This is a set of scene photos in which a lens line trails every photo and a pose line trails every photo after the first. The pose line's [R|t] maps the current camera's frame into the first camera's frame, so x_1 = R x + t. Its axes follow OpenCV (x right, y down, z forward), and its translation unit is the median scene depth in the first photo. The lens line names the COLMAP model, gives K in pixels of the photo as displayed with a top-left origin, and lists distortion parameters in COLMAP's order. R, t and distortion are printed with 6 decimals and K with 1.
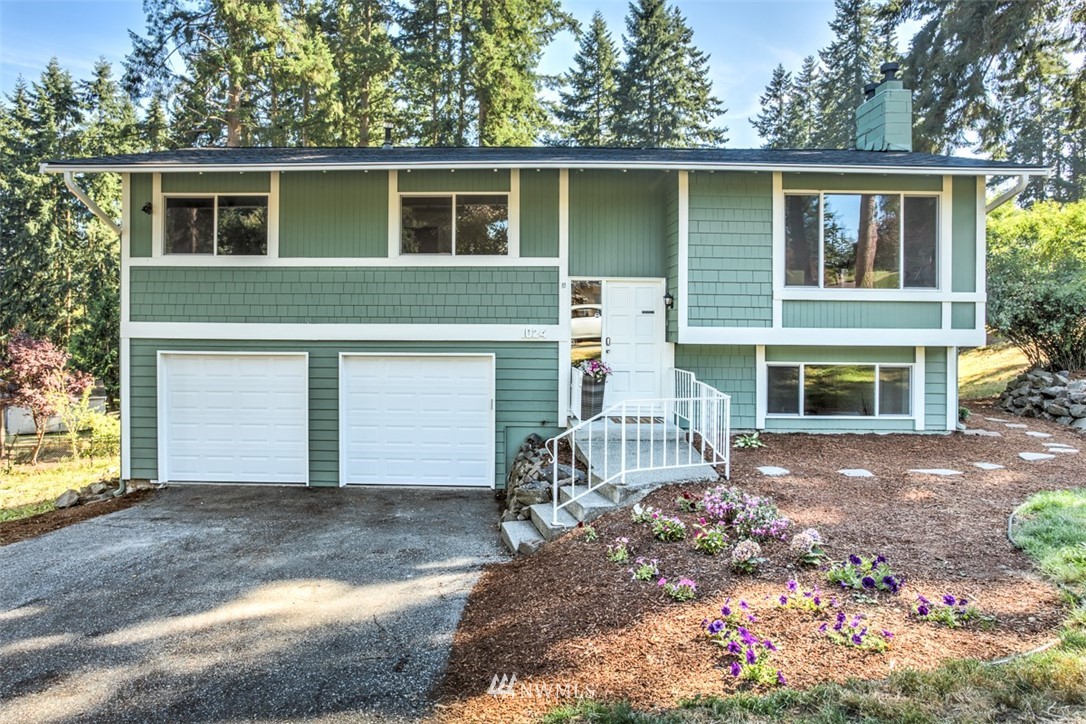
lens RADIAL K [[607.0, 0, 544.4], [0, 607.0, 332.8], [0, 0, 1]] dist [-0.023244, 0.001764]
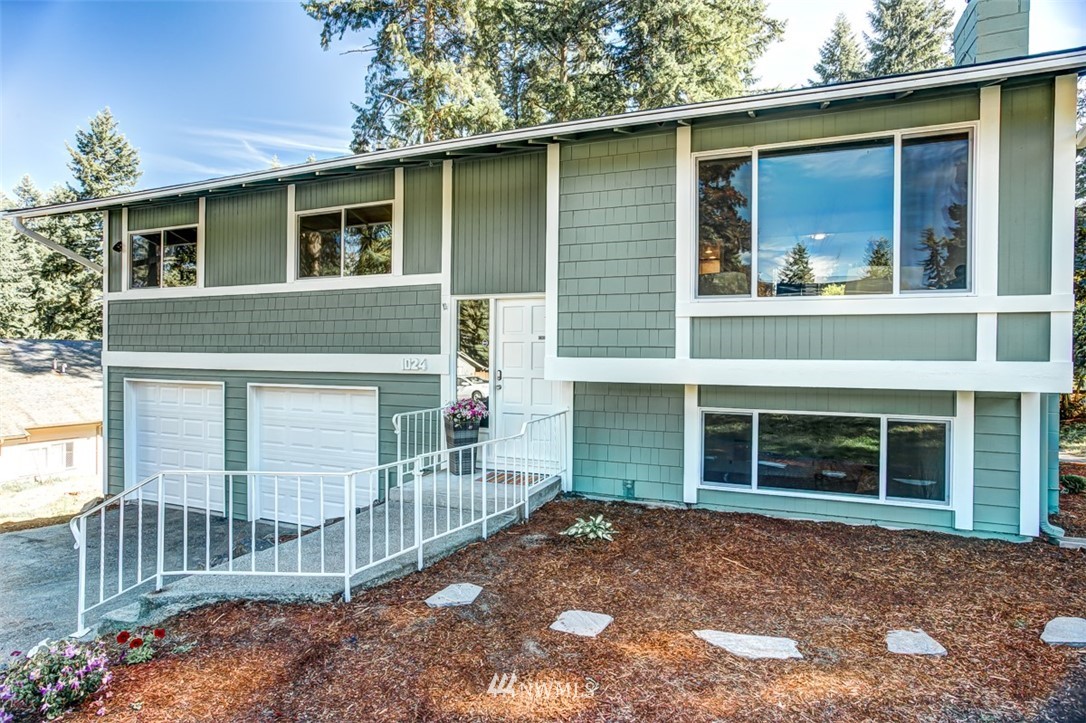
lens RADIAL K [[598.8, 0, 543.0], [0, 598.8, 361.5], [0, 0, 1]] dist [-0.017947, 0.000002]
pose [[0.926746, 0.004631, -0.375661, 0.456574], [-0.006575, 0.999971, -0.003894, -0.000957], [0.375632, 0.006079, 0.926749, 0.293411]]
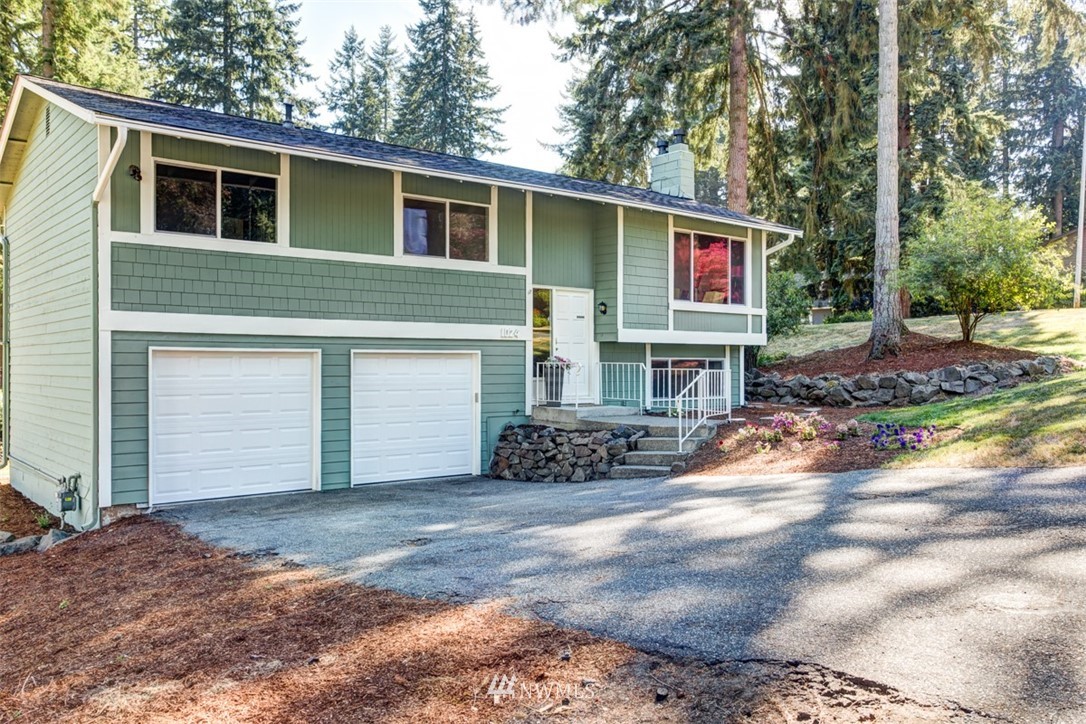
lens RADIAL K [[860.0, 0, 543.0], [0, 860.0, 362.0], [0, 0, 1]] dist [-0.006334, -0.005259]
pose [[0.760588, -0.005992, 0.649208, -1.001214], [0.008949, 0.999959, -0.001255, 0.057171], [-0.649174, 0.006764, 0.760610, -0.255364]]
